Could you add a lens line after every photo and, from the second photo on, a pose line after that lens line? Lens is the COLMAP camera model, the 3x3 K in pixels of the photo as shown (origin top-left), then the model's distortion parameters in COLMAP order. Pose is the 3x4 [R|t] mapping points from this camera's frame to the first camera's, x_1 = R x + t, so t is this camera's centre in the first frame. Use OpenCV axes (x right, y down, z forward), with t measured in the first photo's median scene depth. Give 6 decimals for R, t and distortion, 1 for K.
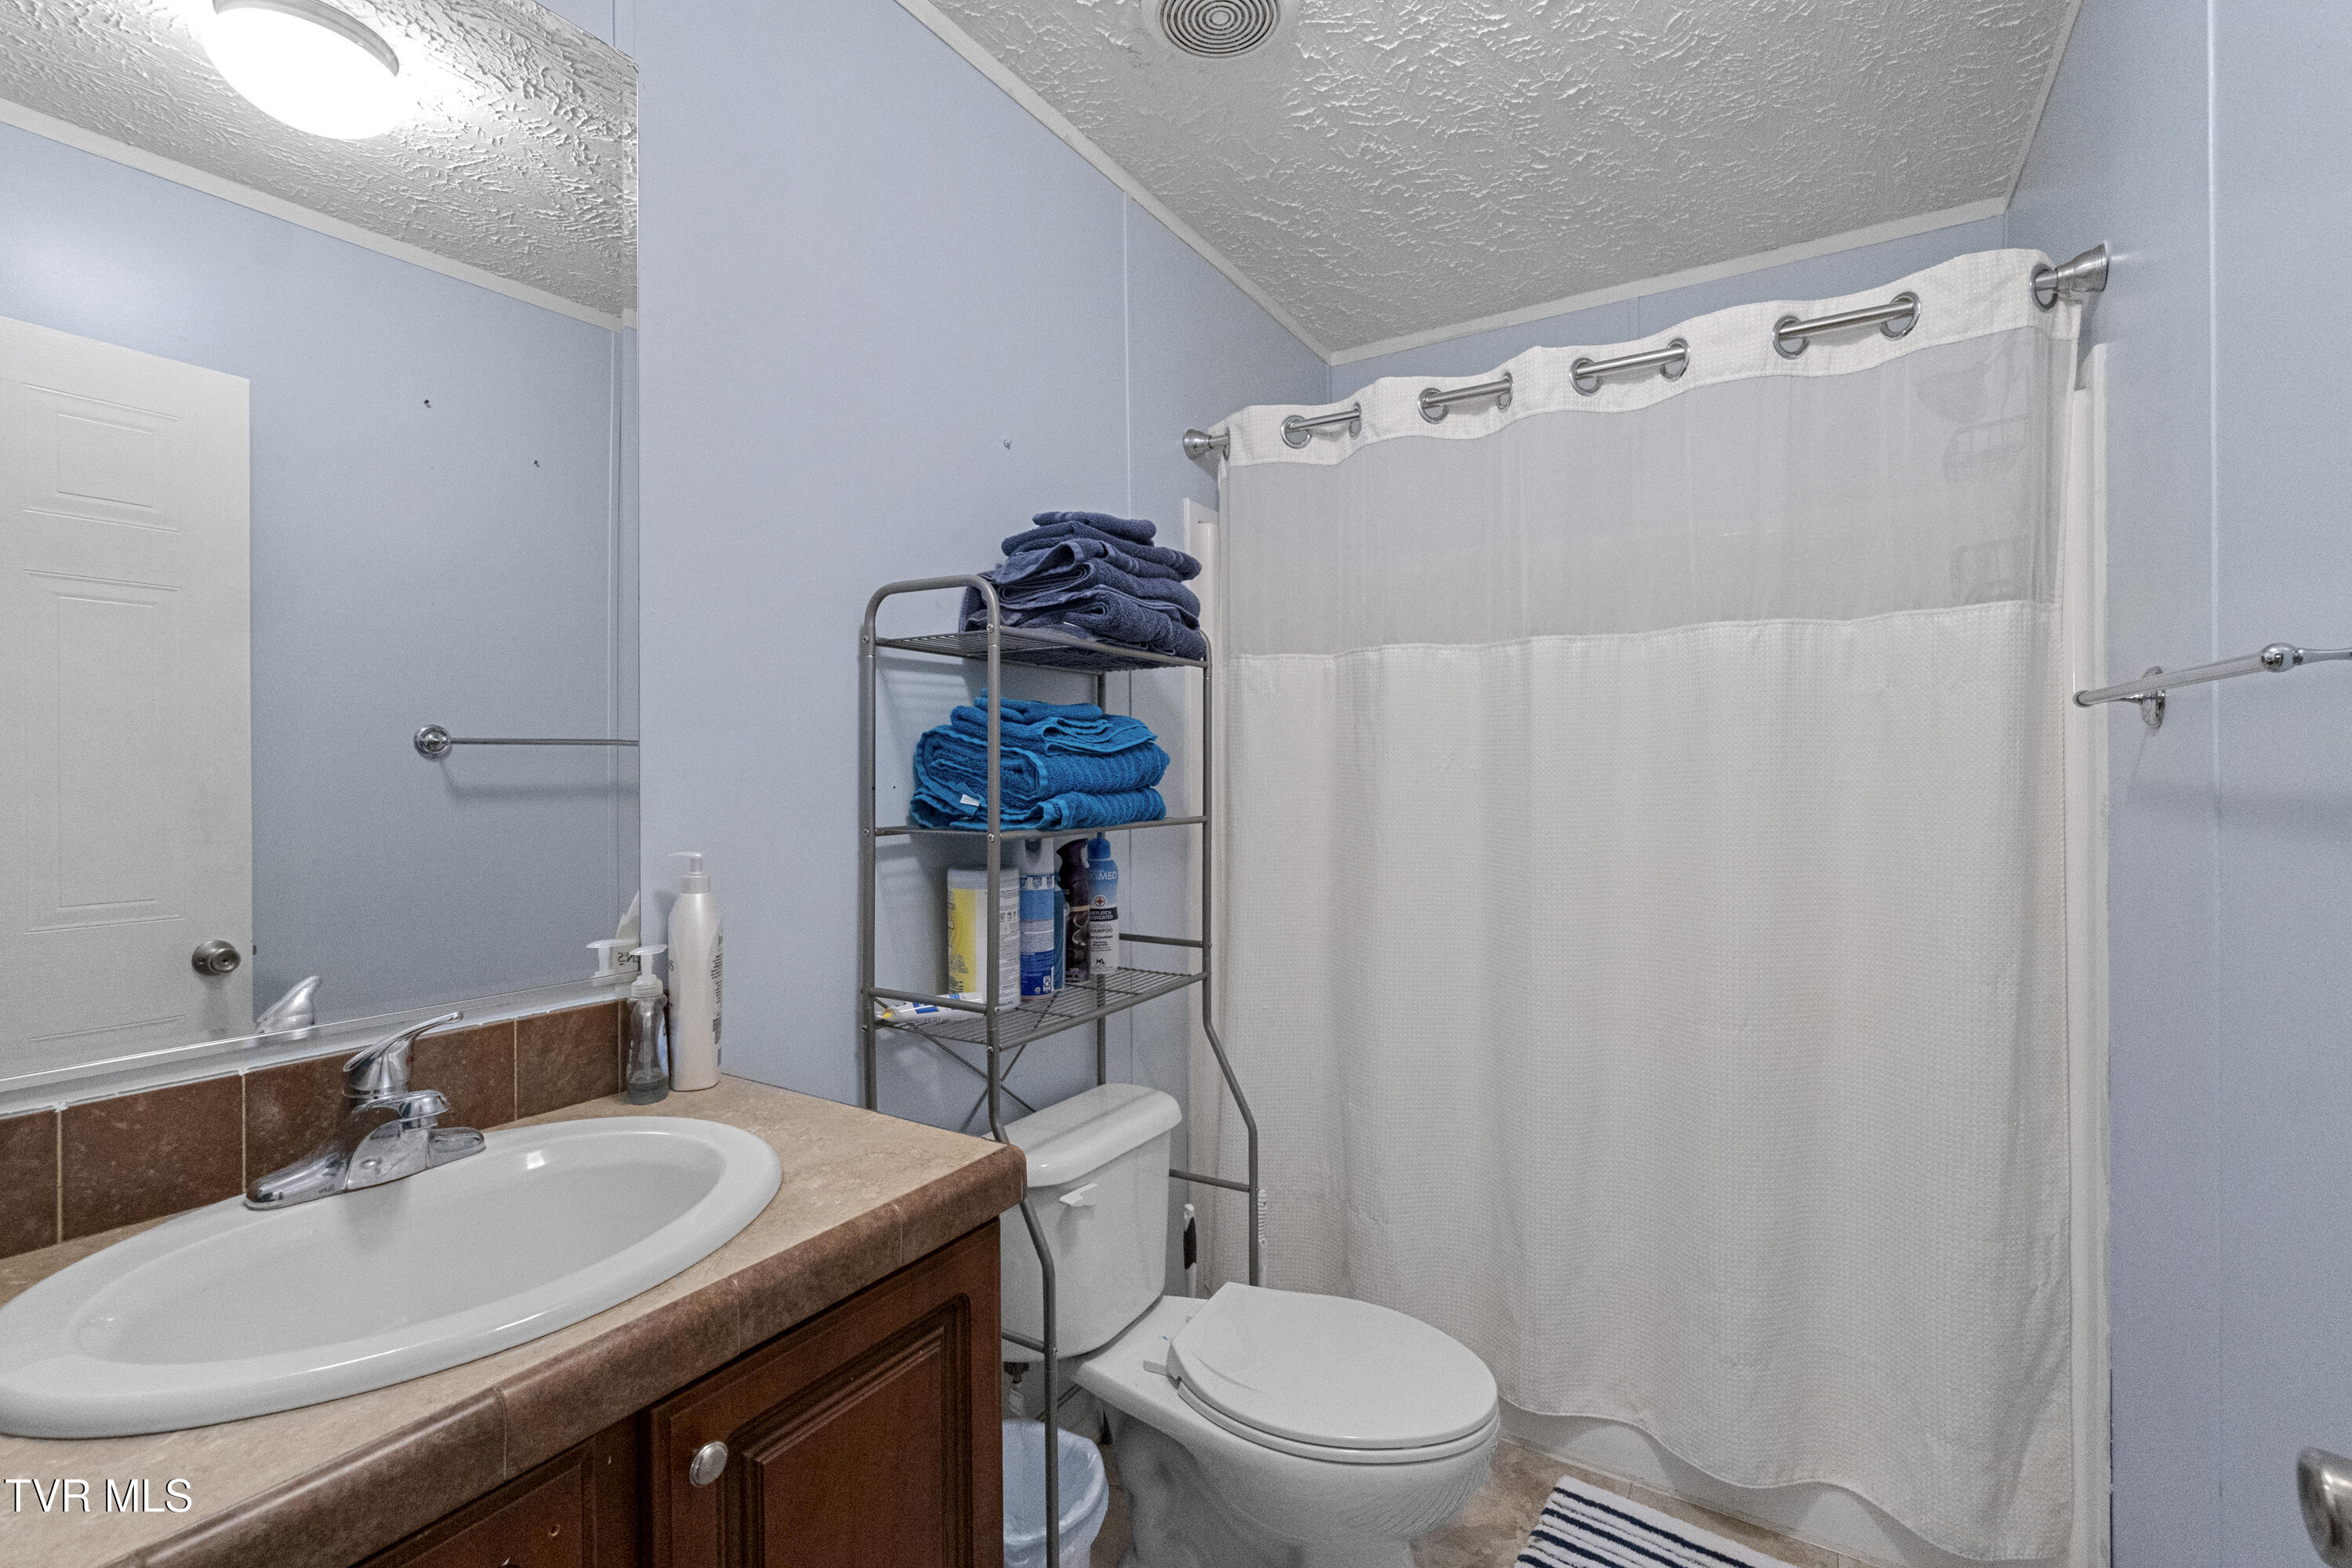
lens RADIAL K [[1021.5, 0, 1176.5], [0, 1021.5, 770.0], [0, 0, 1]] dist [0.000376, 0.000169]
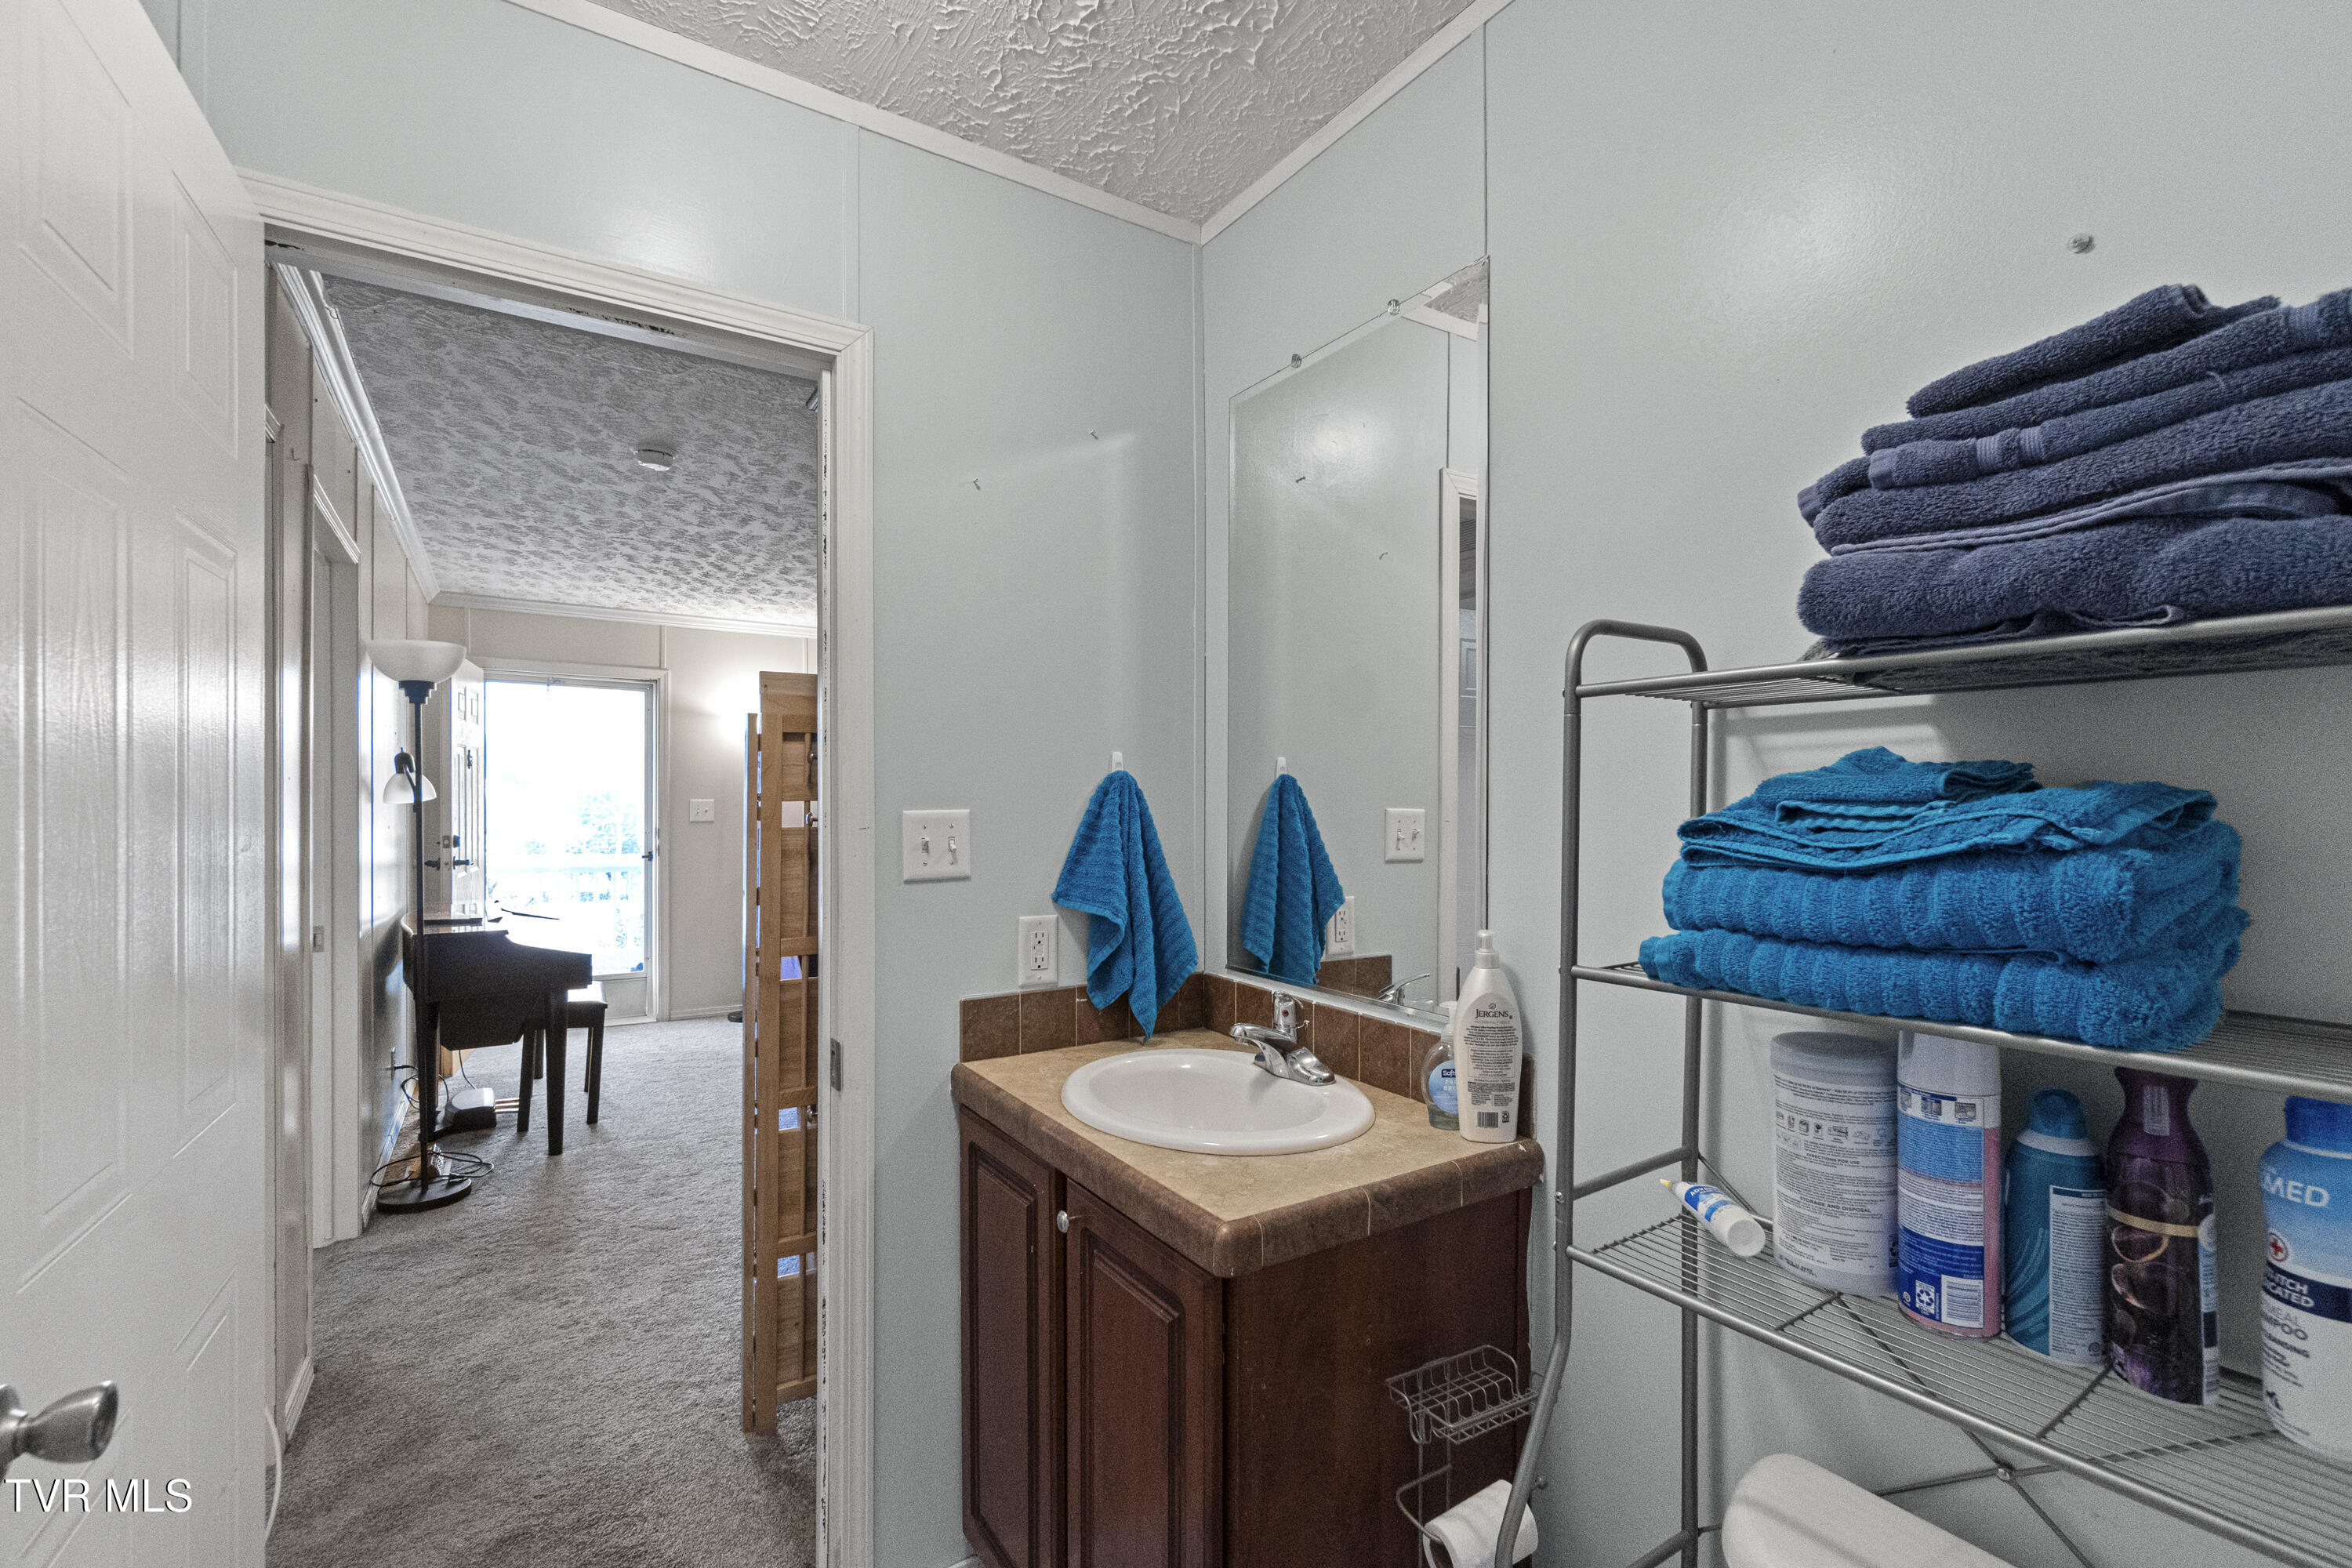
lens RADIAL K [[1039.2, 0, 1180.4], [0, 1039.2, 790.6], [0, 0, 1]] dist [0.000194, 0.000108]
pose [[-0.424444, -0.002175, -0.905452, 0.540772], [0.002870, 0.999989, -0.003748, -0.054400], [0.905450, -0.004190, -0.424433, 0.903804]]
